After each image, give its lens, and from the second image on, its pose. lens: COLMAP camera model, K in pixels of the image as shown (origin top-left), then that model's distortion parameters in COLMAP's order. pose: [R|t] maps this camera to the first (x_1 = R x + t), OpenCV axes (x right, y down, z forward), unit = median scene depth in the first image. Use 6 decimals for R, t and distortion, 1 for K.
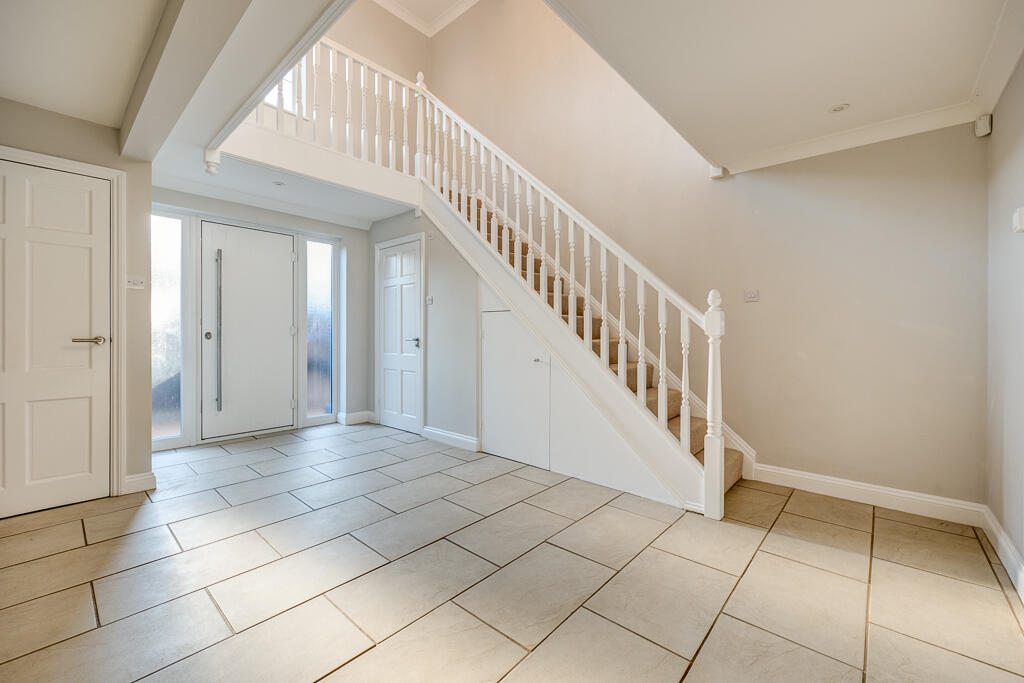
lens RADIAL K [[415.6, 0, 512.6], [0, 415.6, 333.0], [0, 0, 1]] dist [-0.000931, -0.000100]
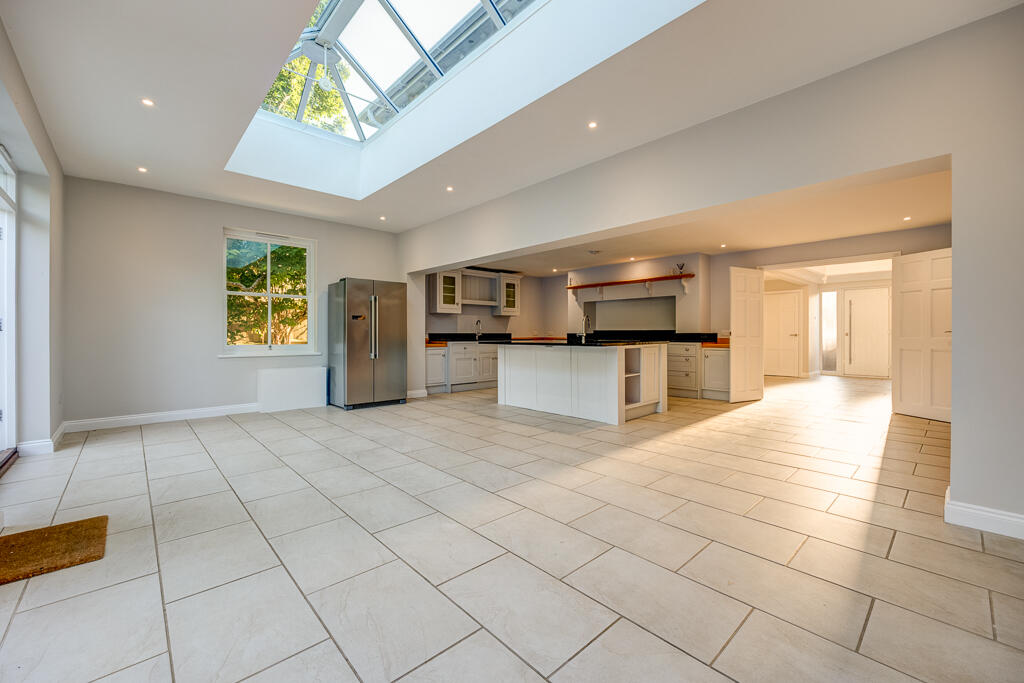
lens RADIAL K [[415.6, 0, 512.6], [0, 415.6, 333.0], [0, 0, 1]] dist [-0.000931, -0.000100]
pose [[-0.097456, -0.002142, -0.995238, 2.034414], [0.000546, 0.999997, -0.002206, 0.002061], [0.995240, -0.000758, -0.097455, -0.807612]]
